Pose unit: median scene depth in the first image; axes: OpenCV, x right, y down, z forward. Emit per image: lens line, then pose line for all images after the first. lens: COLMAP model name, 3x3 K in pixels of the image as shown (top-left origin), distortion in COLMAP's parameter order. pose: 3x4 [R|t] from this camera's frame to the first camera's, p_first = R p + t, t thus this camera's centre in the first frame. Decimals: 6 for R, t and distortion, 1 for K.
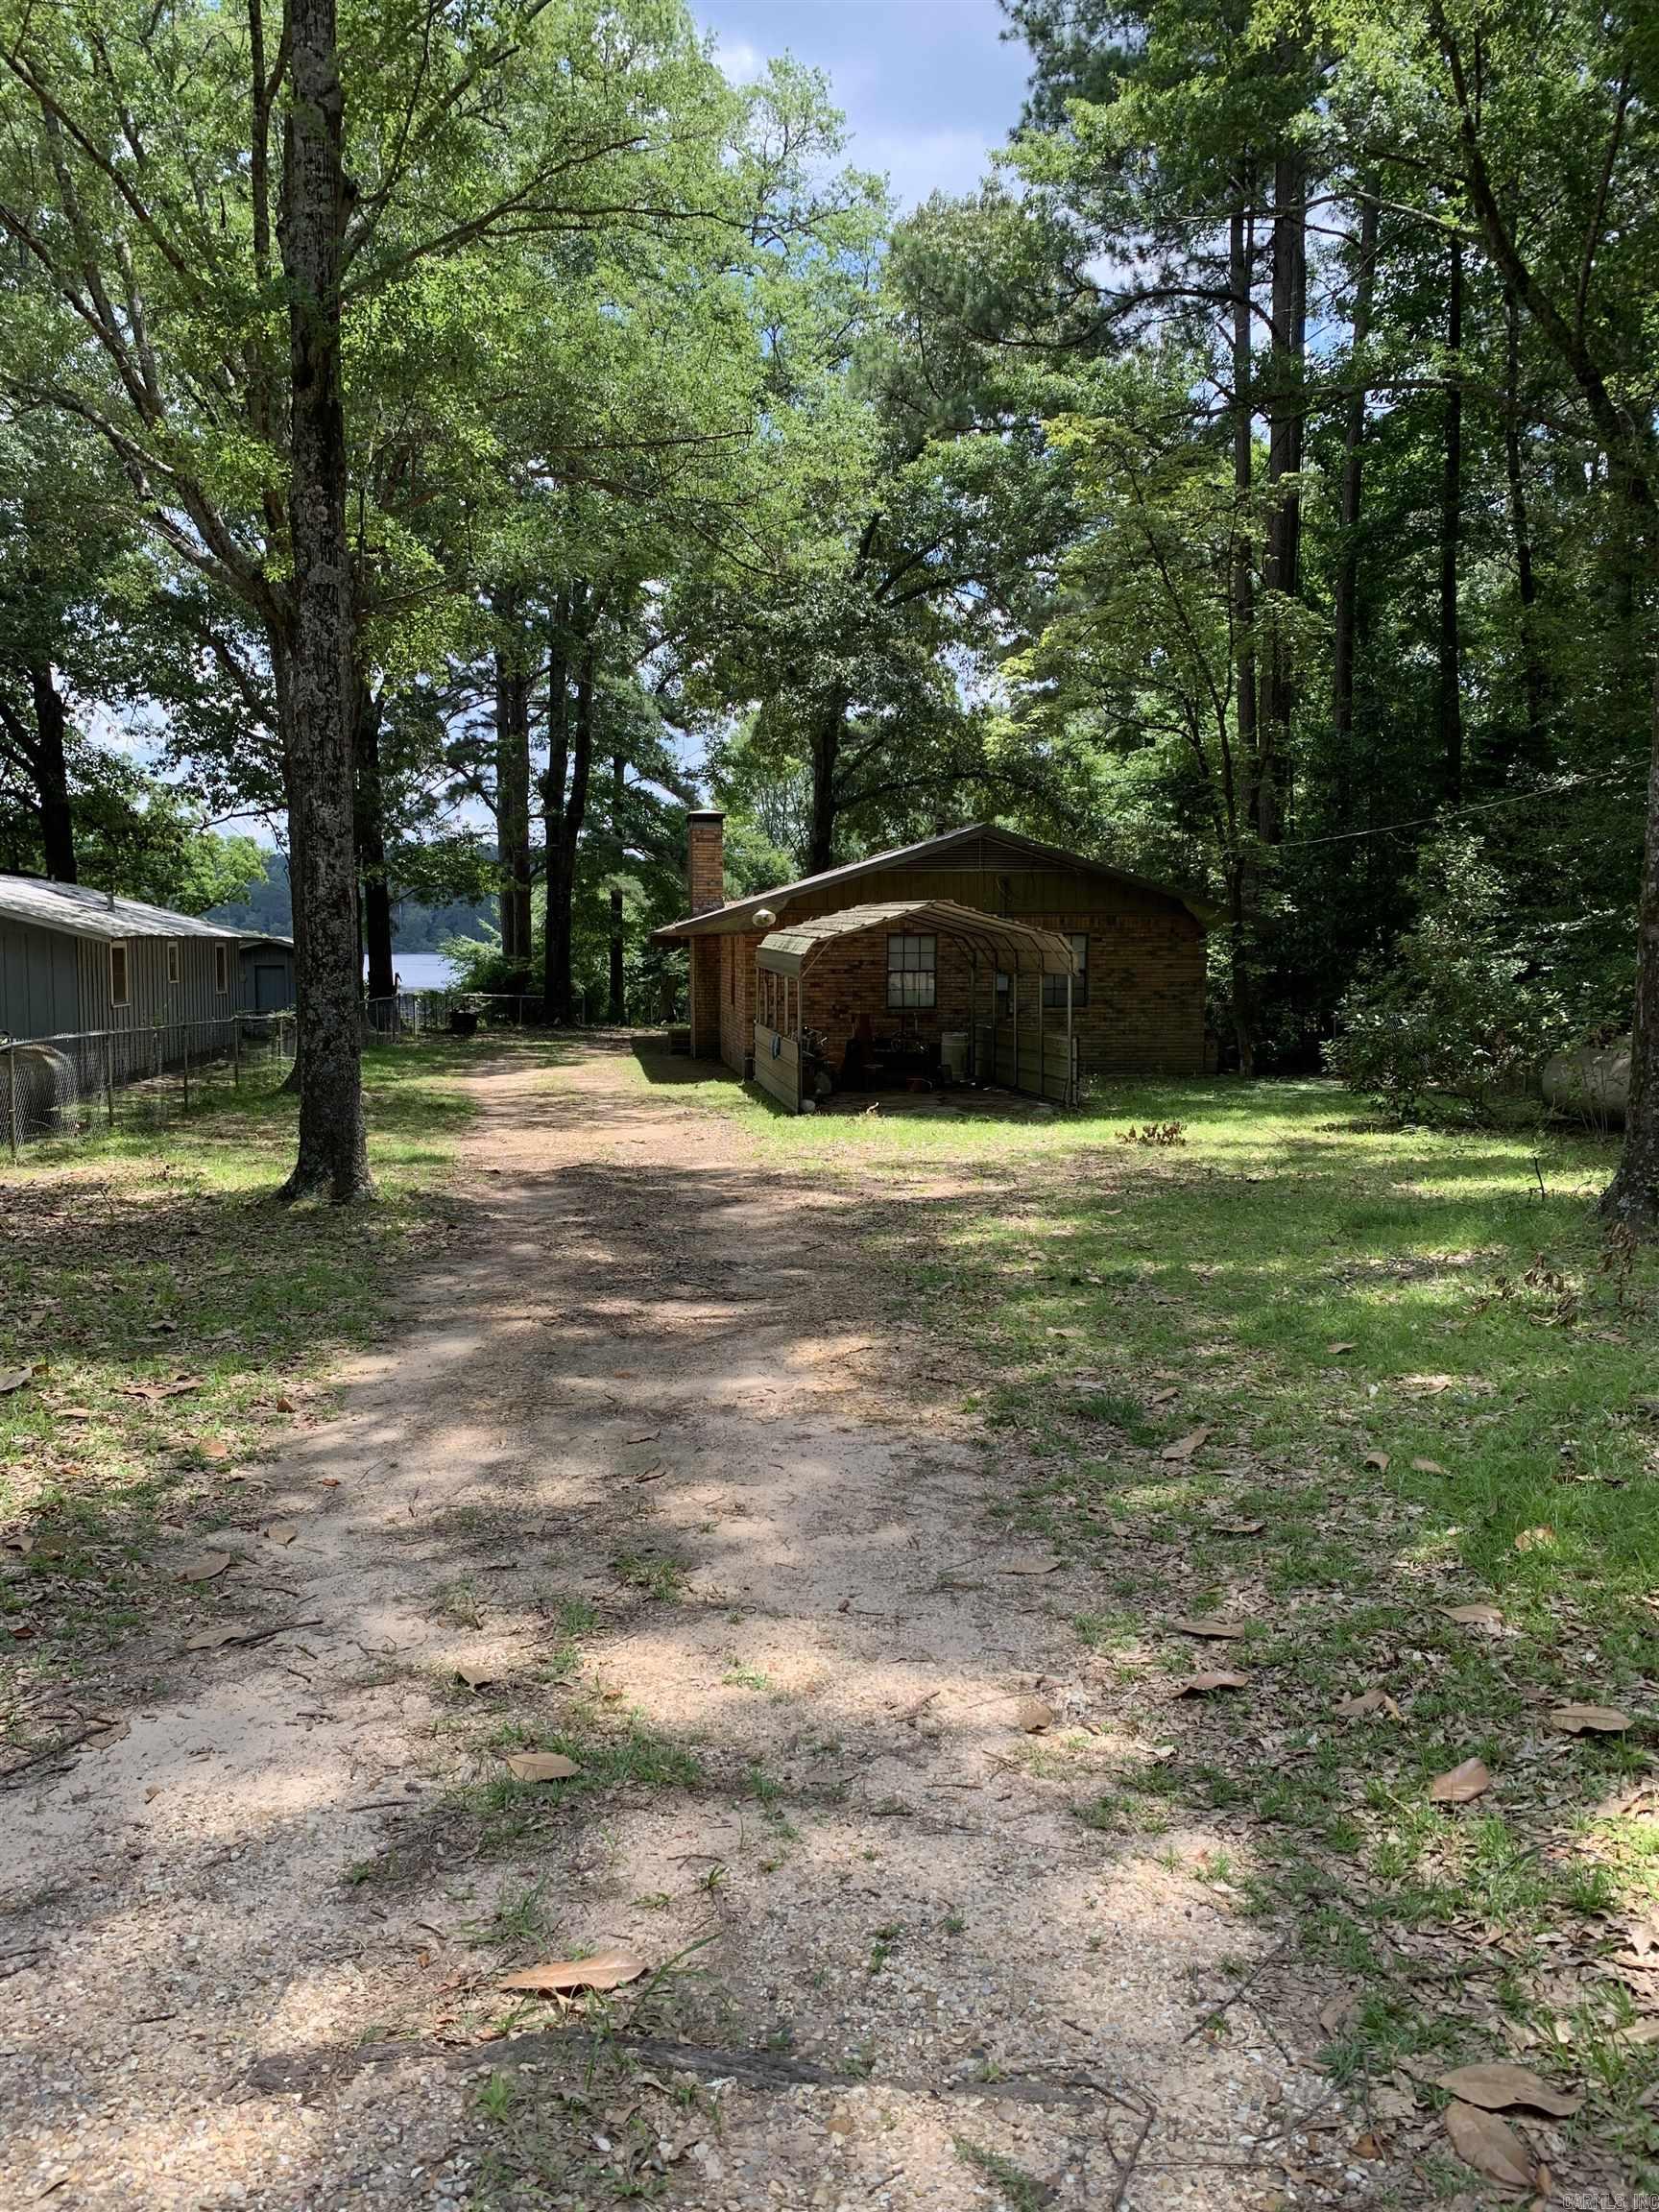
lens RADIAL K [[1693.2, 0, 829.5], [0, 1693.2, 1106.0], [0, 0, 1]] dist [0.148538, 0.008841]
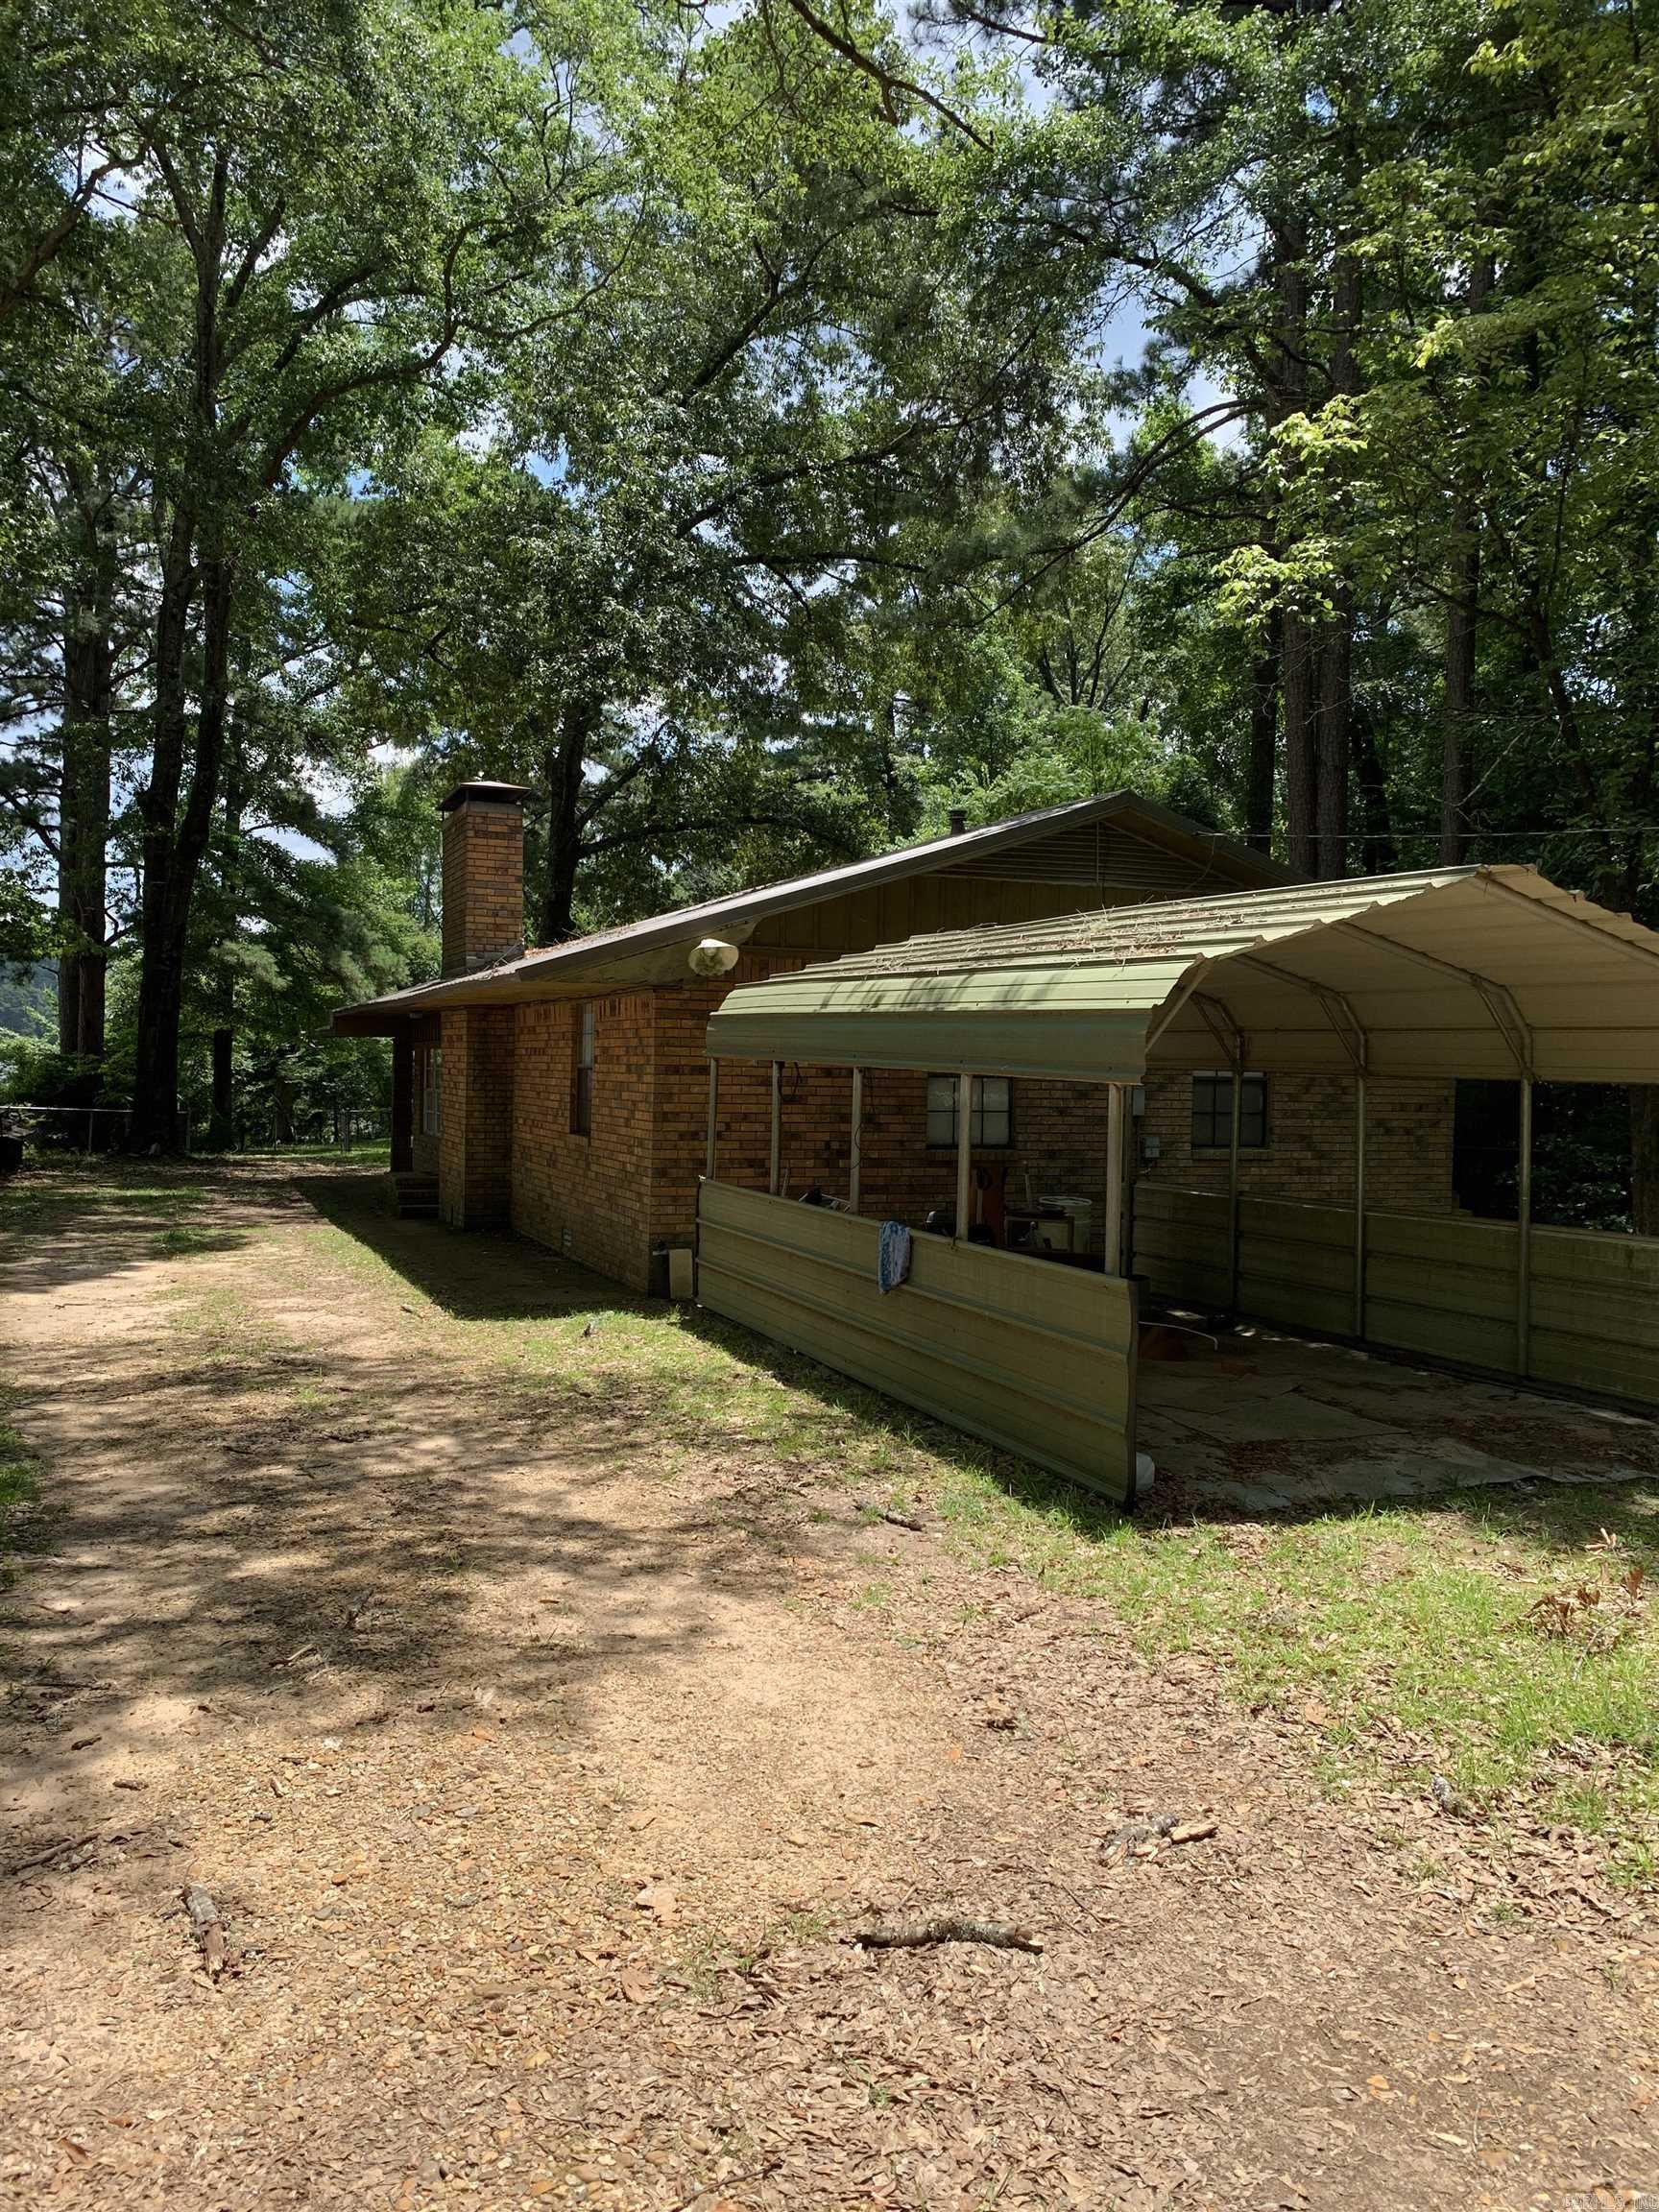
lens RADIAL K [[1703.9, 0, 829.5], [0, 1703.9, 1106.0], [0, 0, 1]] dist [0.030528, 0.002787]
pose [[0.971485, 0.012511, 0.236769, -0.050800], [0.003545, 0.997729, -0.067267, -0.016745], [-0.237073, 0.066189, 0.969234, 0.236318]]
